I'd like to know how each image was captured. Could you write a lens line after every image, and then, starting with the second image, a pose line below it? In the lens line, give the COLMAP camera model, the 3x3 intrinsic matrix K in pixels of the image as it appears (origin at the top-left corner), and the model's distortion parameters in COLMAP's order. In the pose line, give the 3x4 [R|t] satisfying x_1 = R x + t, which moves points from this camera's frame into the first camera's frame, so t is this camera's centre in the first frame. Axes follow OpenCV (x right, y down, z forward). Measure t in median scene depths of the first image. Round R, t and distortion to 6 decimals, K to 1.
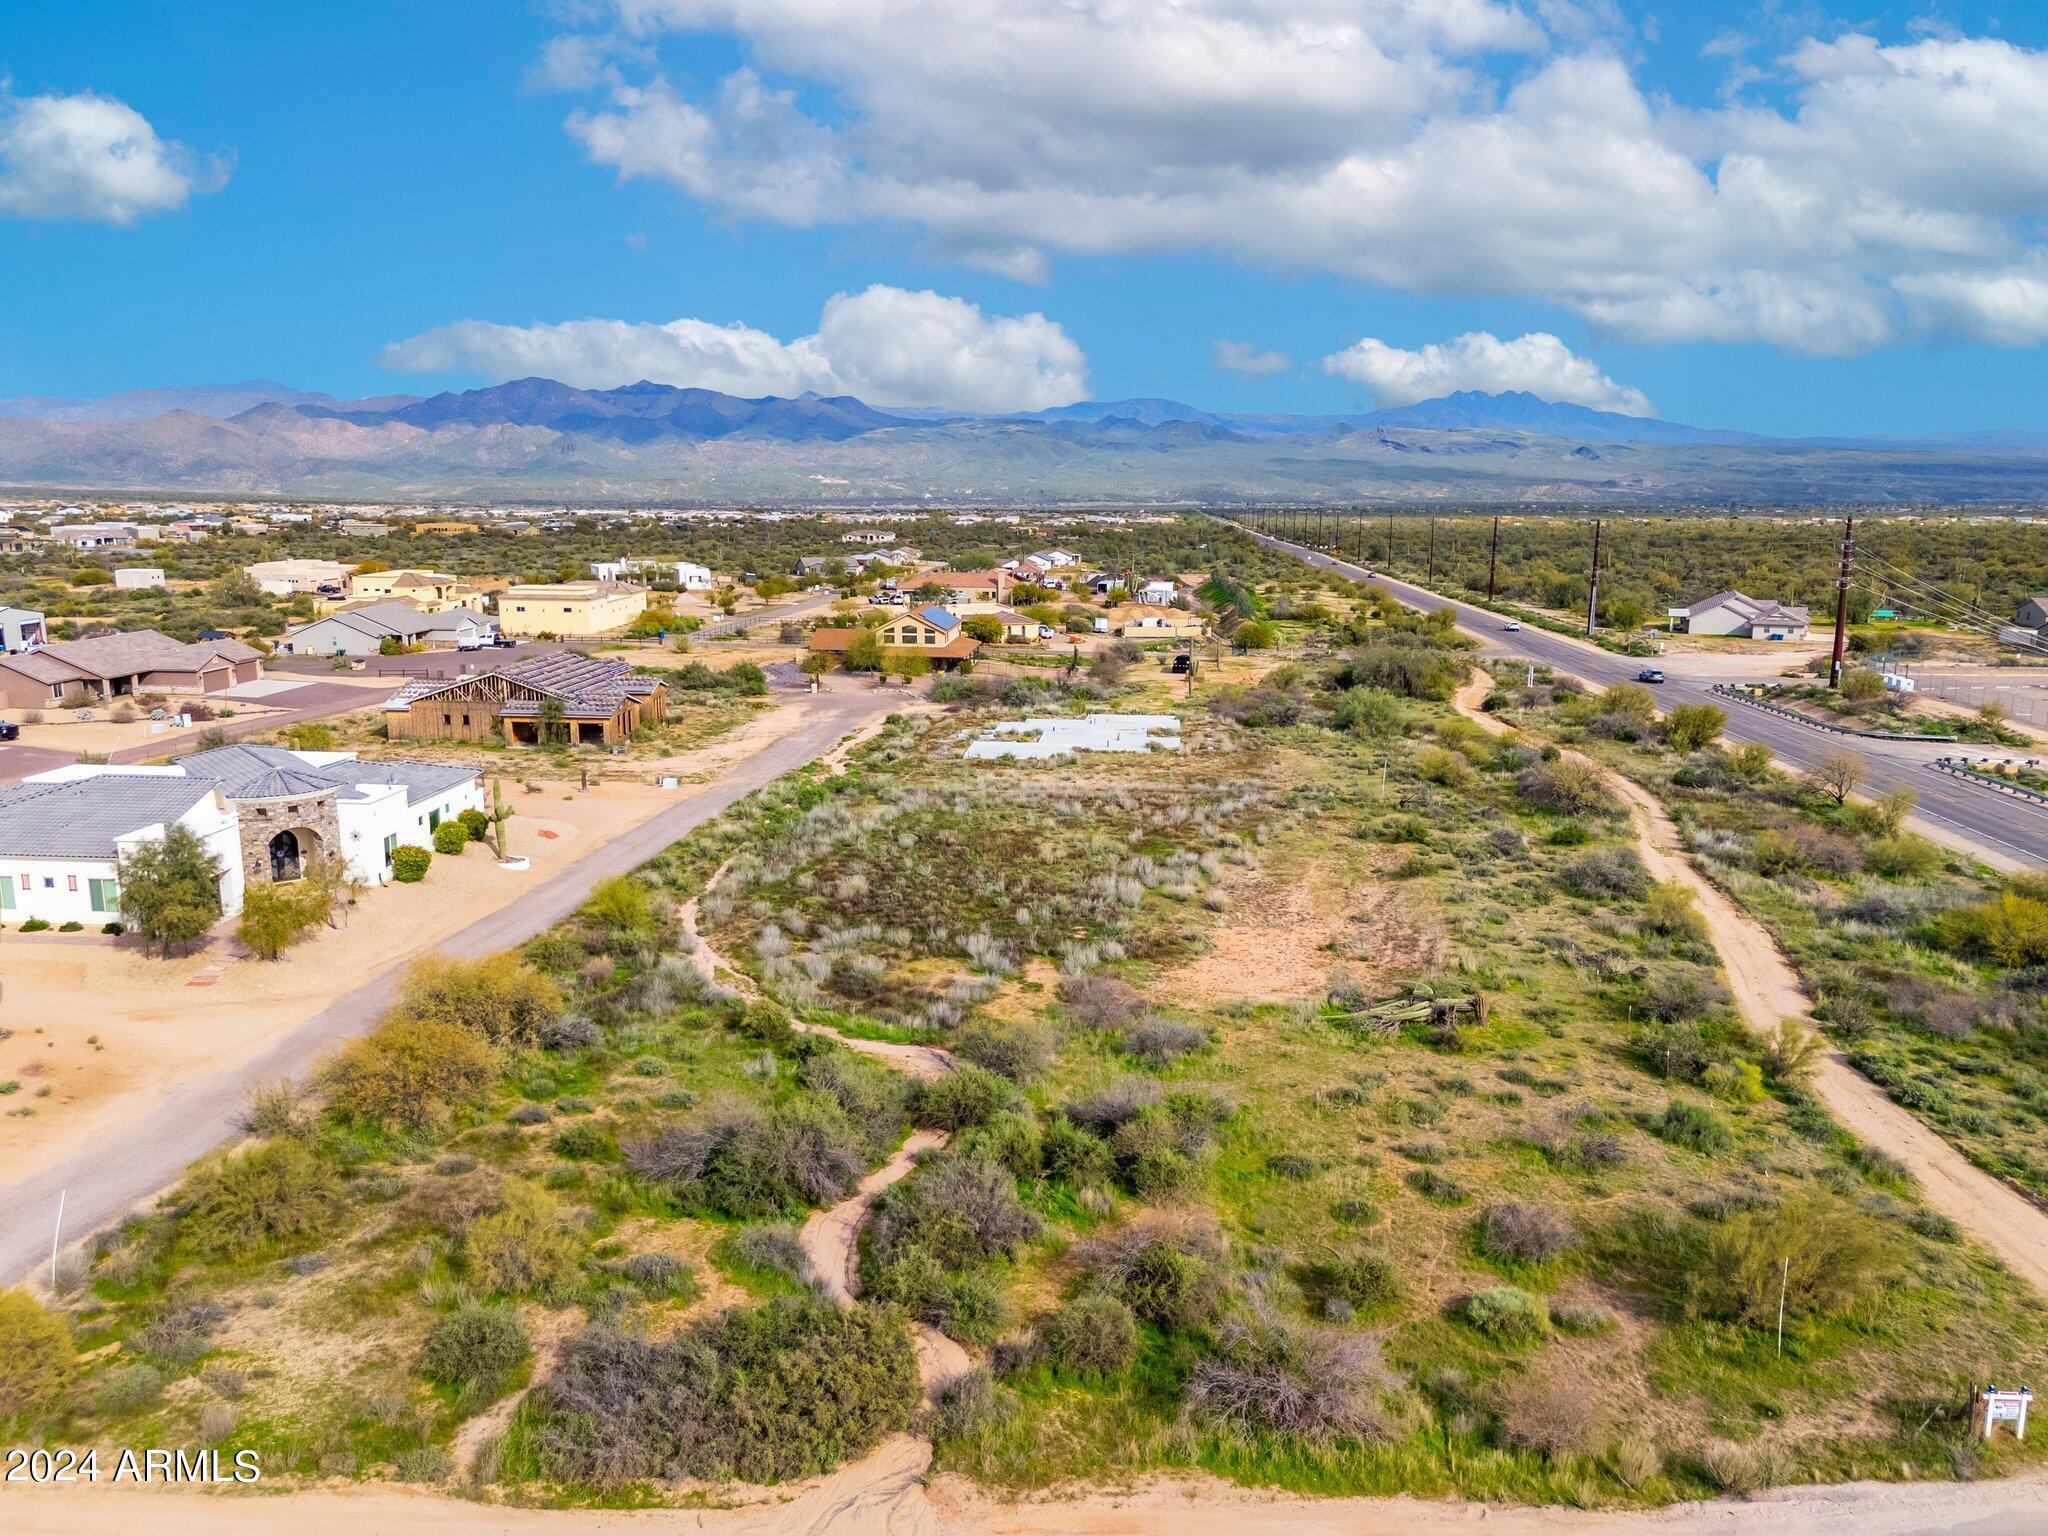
lens RADIAL K [[1495.2, 0, 1028.9], [0, 1495.2, 765.3], [0, 0, 1]] dist [0.086625, -0.055840]
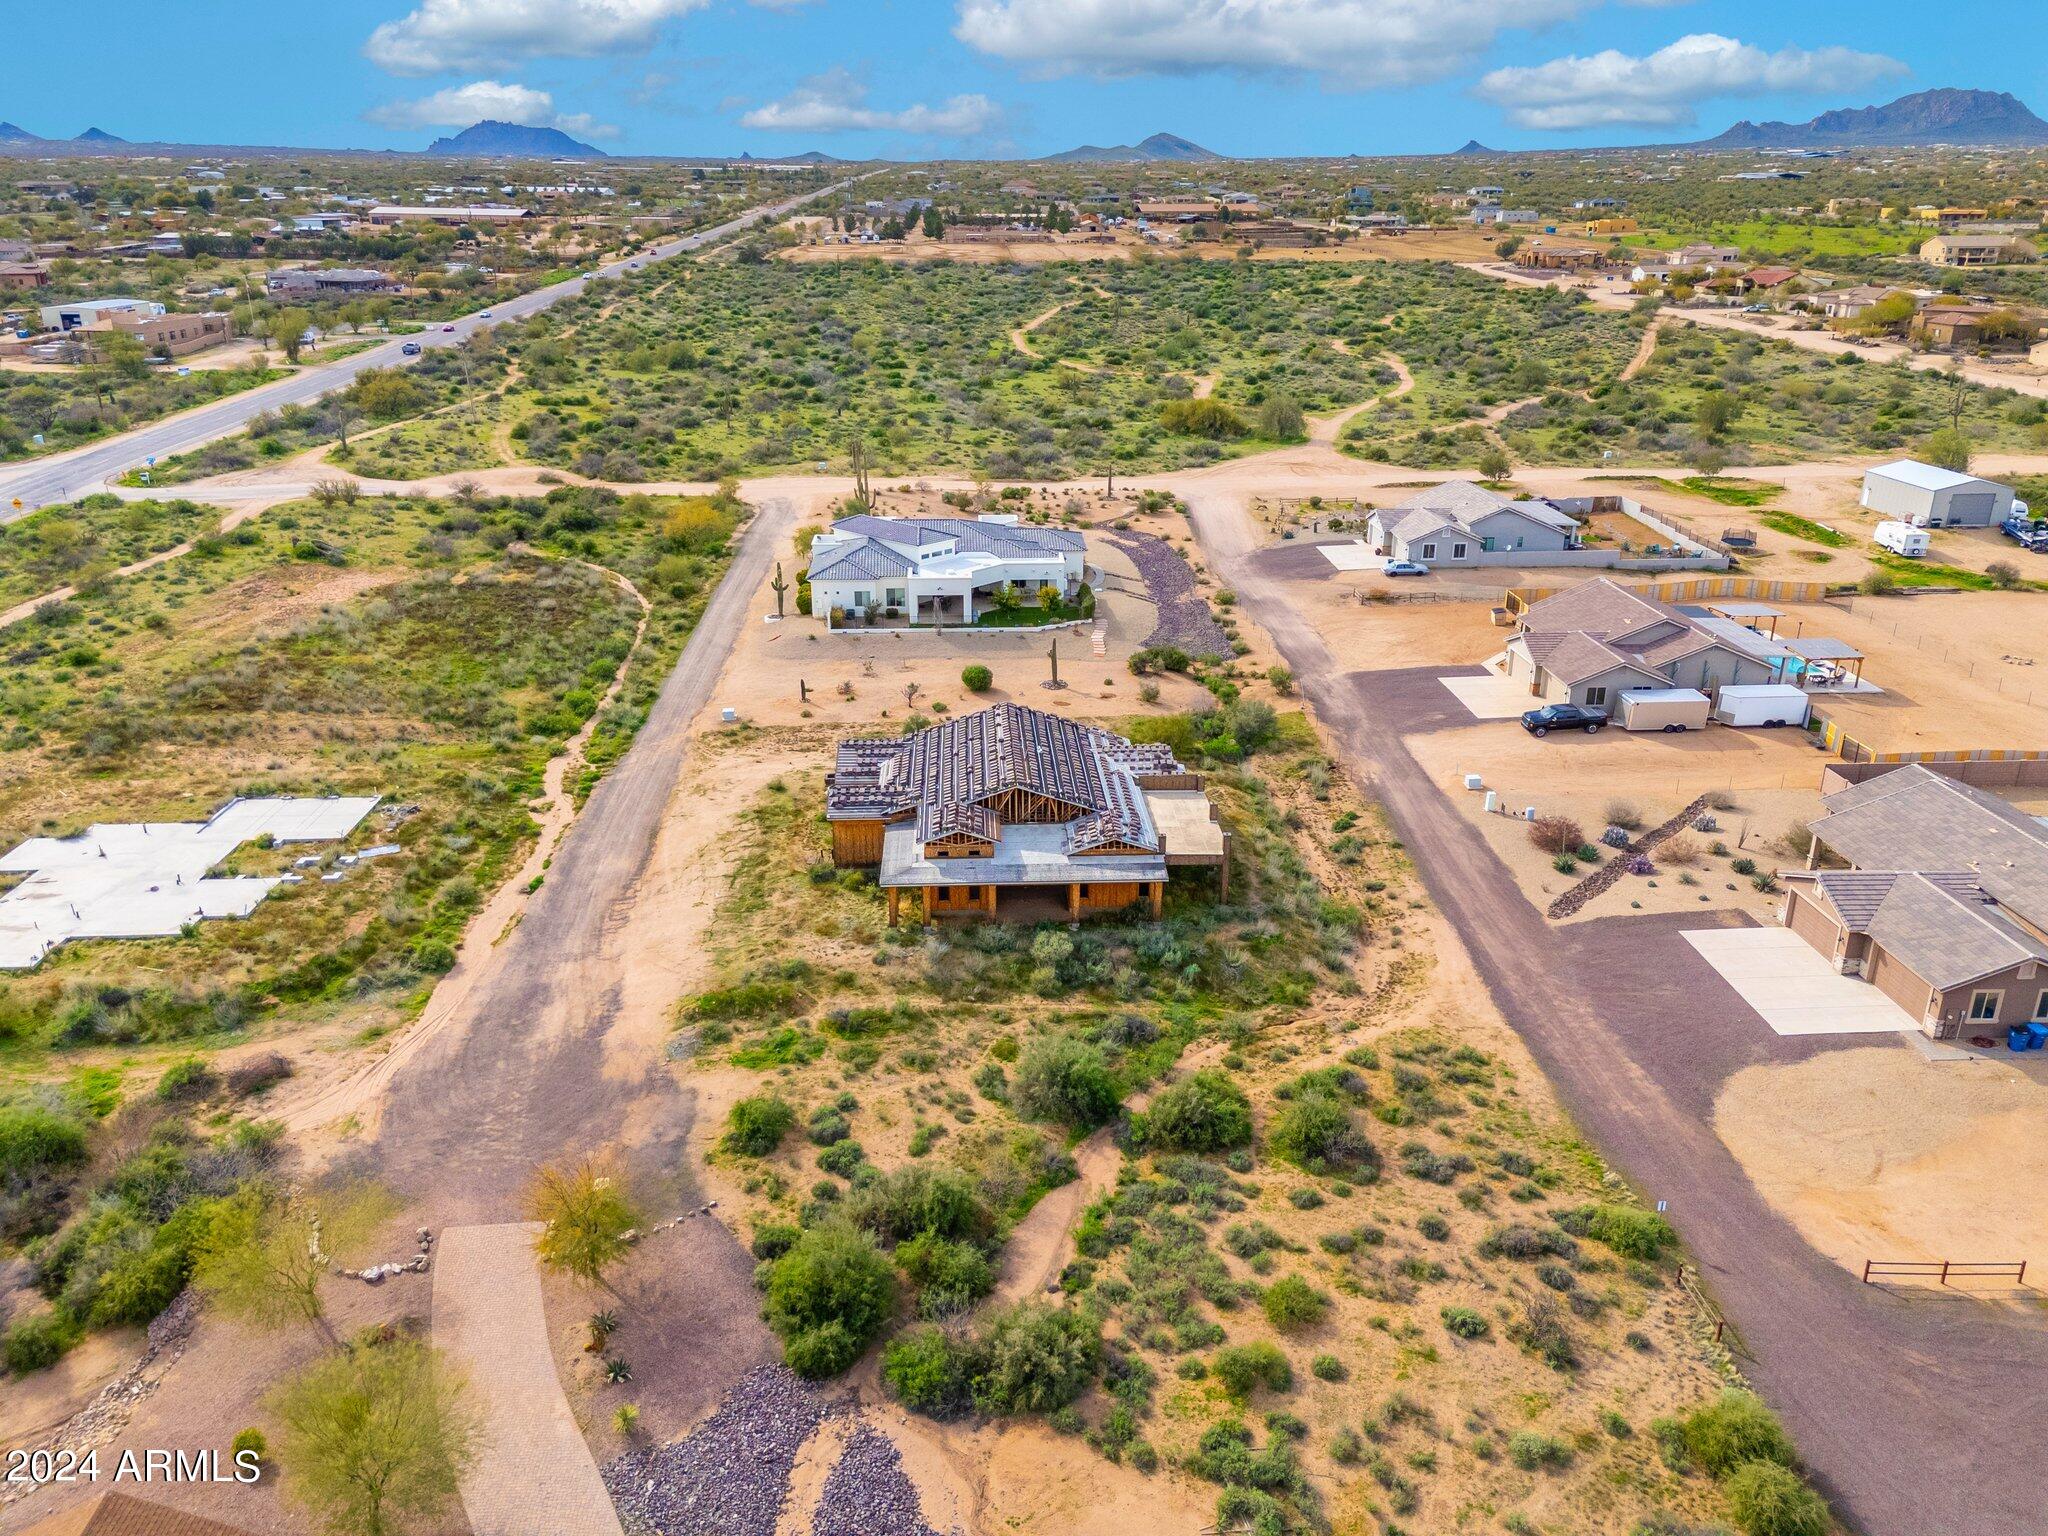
lens RADIAL K [[1501.2, 0, 1029.5], [0, 1501.2, 749.0], [0, 0, 1]] dist [0.107522, -0.087204]
pose [[-0.989306, 0.046324, -0.138301, -0.178756], [-0.032874, 0.853003, 0.520869, -0.299942], [0.142100, 0.519846, -0.842359, 1.136639]]
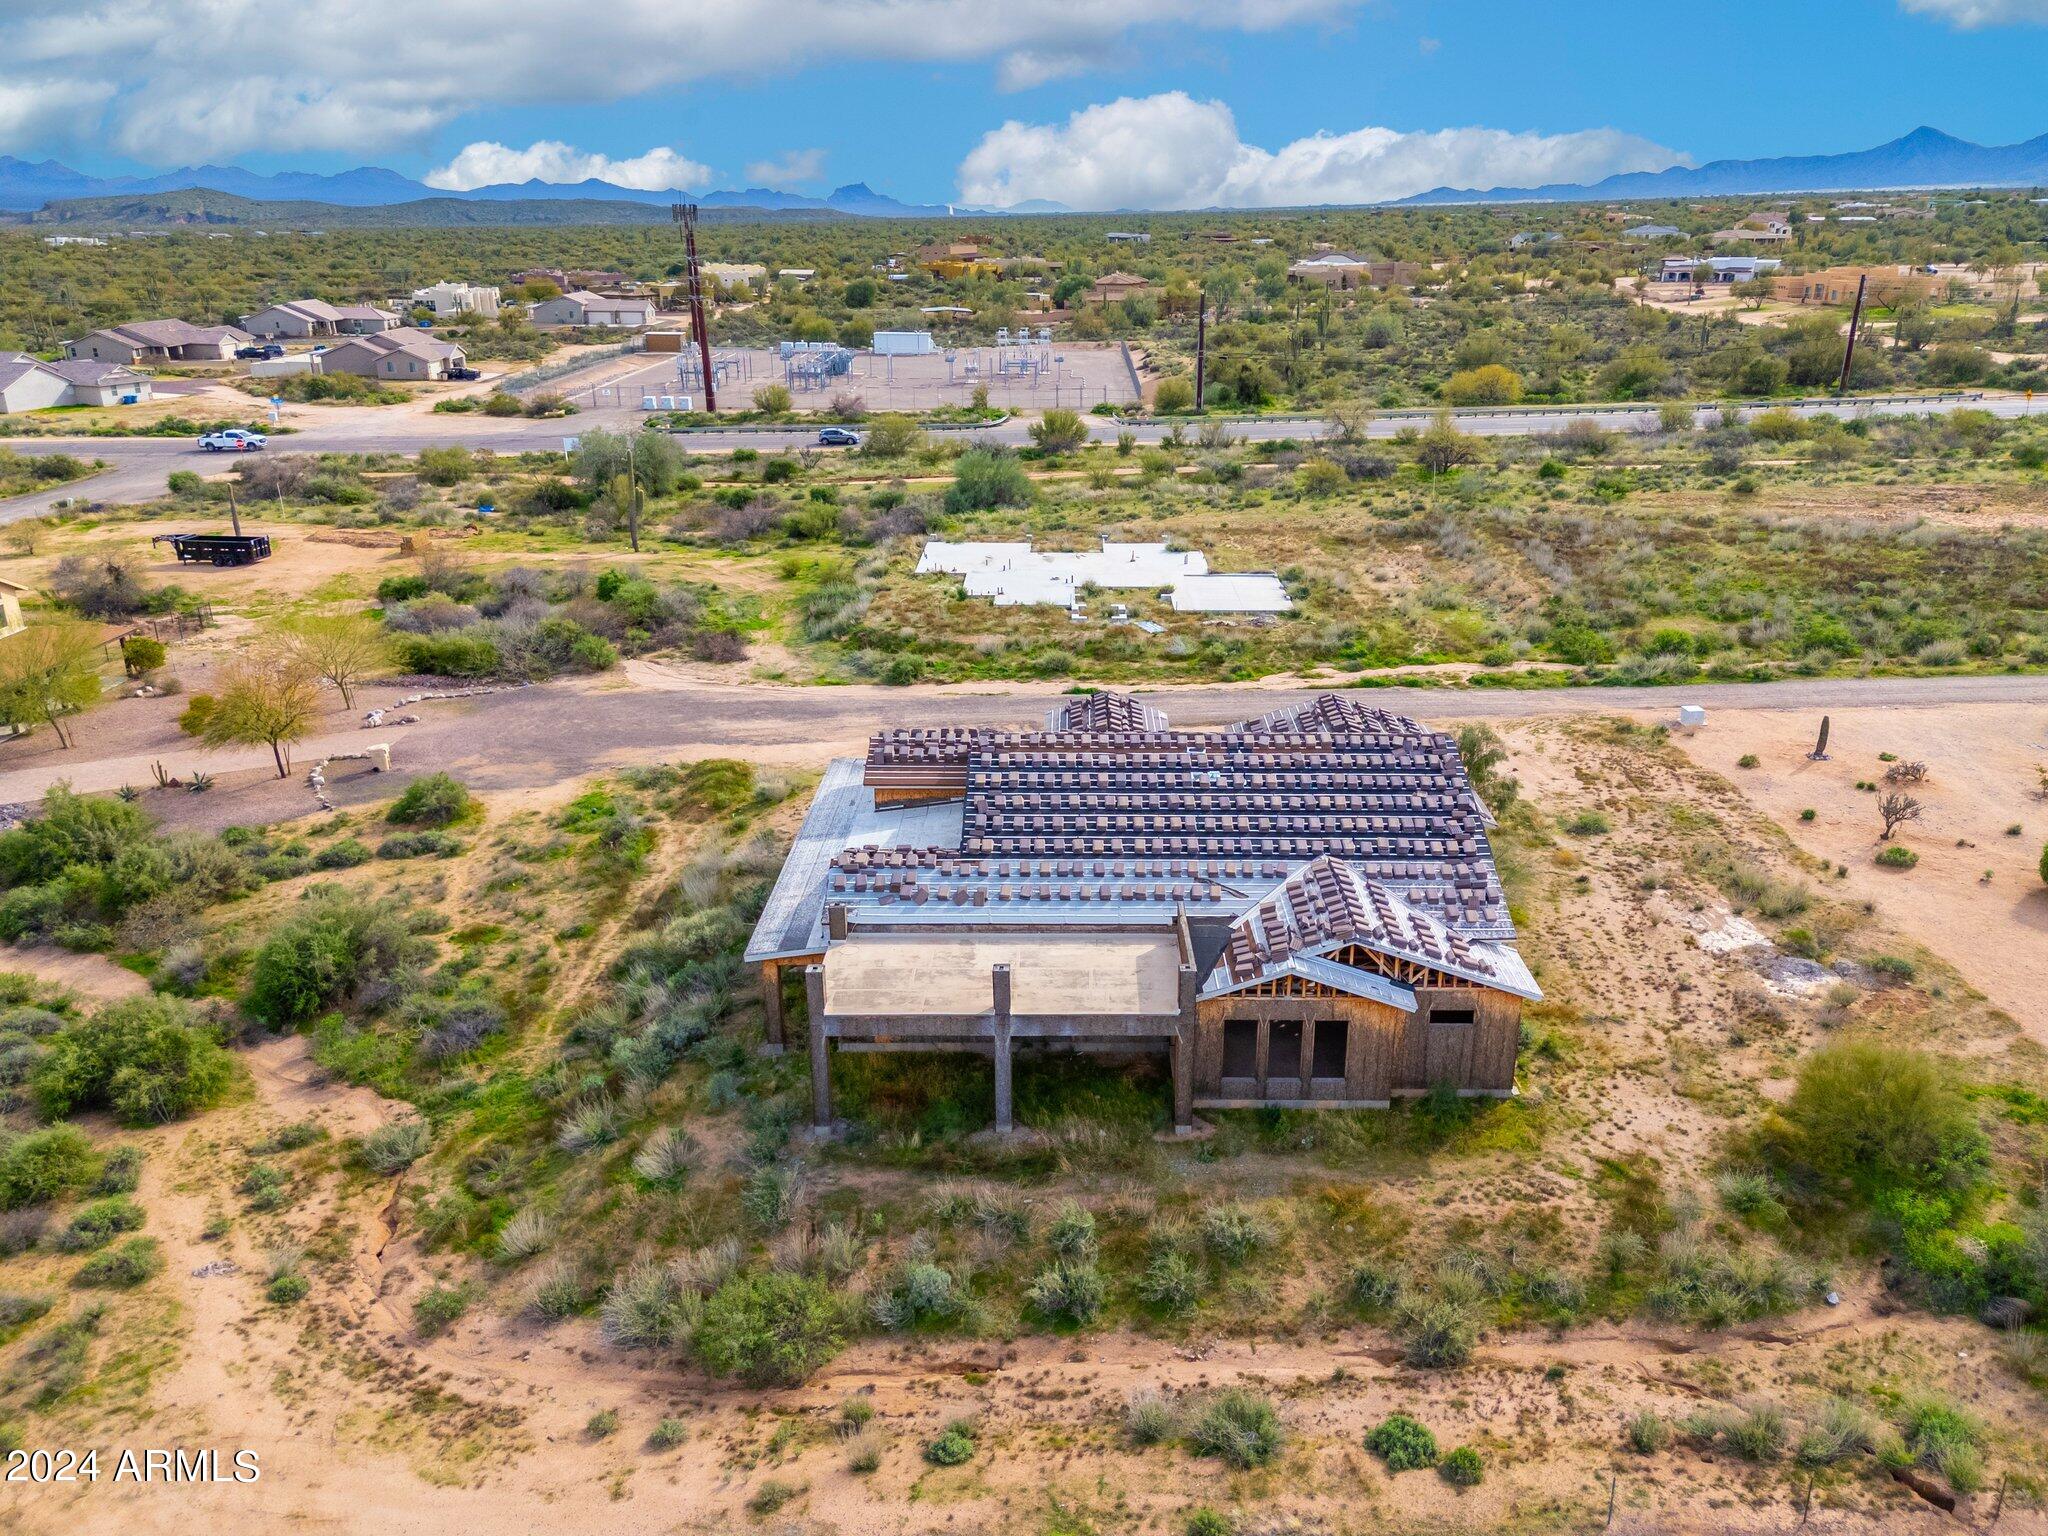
lens RADIAL K [[1530.9, 0, 1090.8], [0, 1530.9, 766.5], [0, 0, 1]] dist [0.084918, -0.052147]
pose [[-0.108811, -0.345123, 0.932229, -0.472246], [0.189298, 0.913442, 0.360263, -0.139848], [-0.975872, 0.215670, -0.034062, 0.755483]]
